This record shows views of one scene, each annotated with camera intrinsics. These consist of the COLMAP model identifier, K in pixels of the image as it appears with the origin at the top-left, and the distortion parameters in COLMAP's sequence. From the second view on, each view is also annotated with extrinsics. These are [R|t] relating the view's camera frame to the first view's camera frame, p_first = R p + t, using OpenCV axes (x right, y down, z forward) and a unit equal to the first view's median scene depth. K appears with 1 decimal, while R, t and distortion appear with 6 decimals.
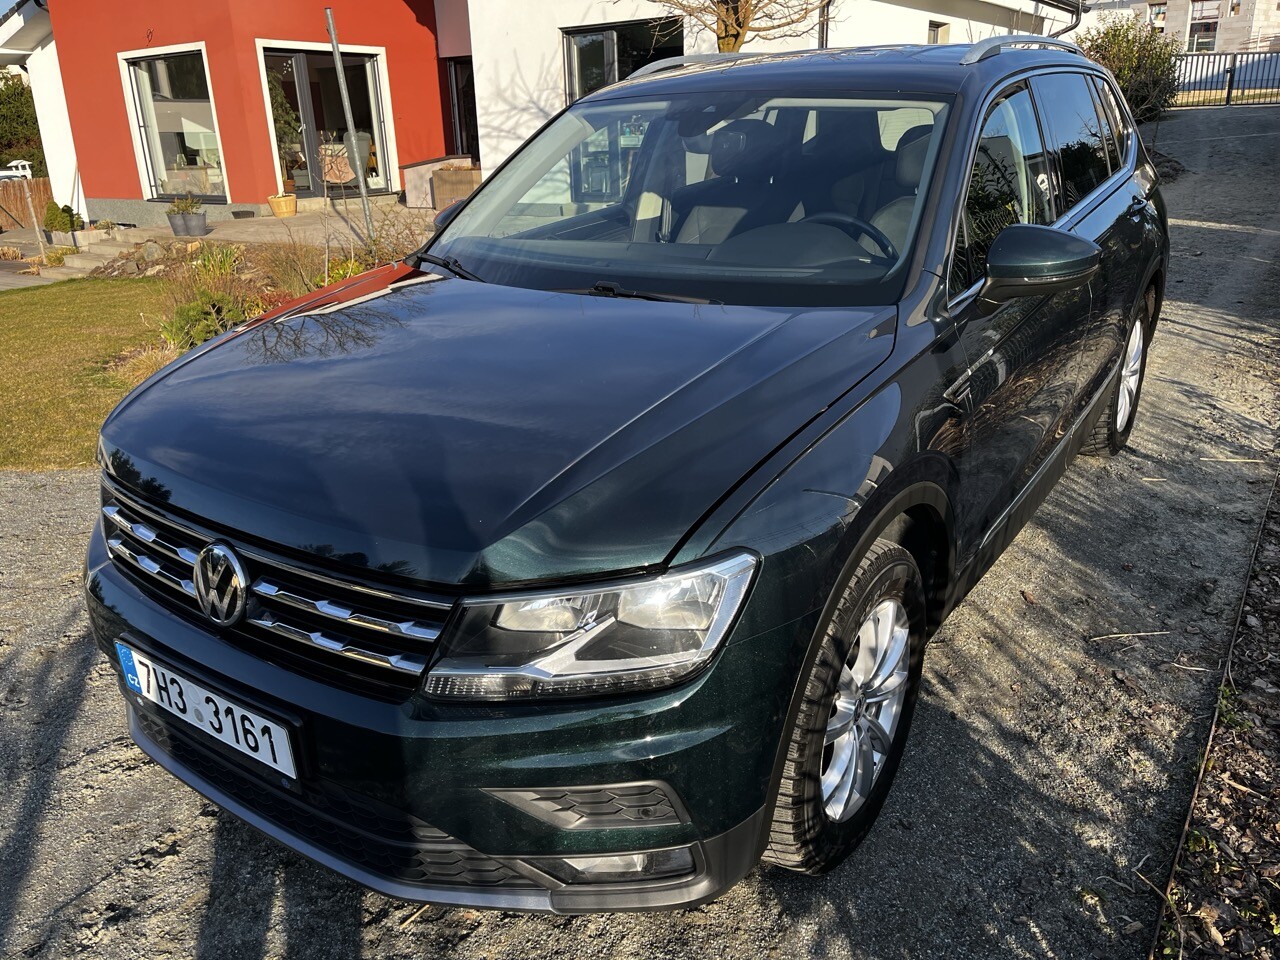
lens RADIAL K [[982.4, 0, 636.4], [0, 982.4, 478.2], [0, 0, 1]] dist [0.052939, -0.088426]
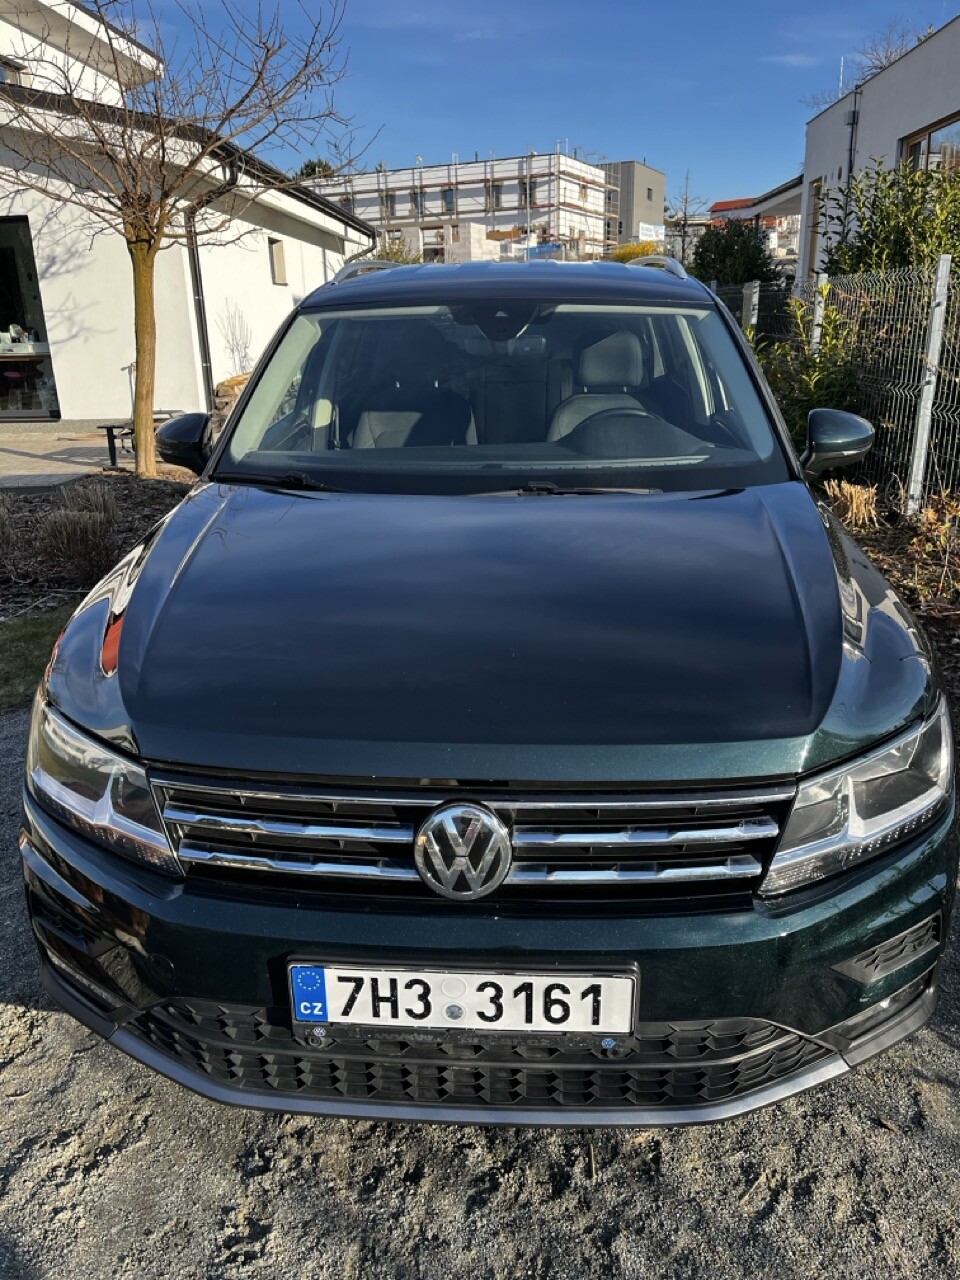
lens RADIAL K [[982.4, 0, 482.7], [0, 982.4, 639.6], [0, 0, 1]] dist [0.052939, -0.088426]
pose [[0.854086, -0.149299, 0.498245, -0.367680], [0.171790, 0.985133, 0.000715, -0.031788], [-0.490944, 0.084983, 0.867036, 0.107084]]
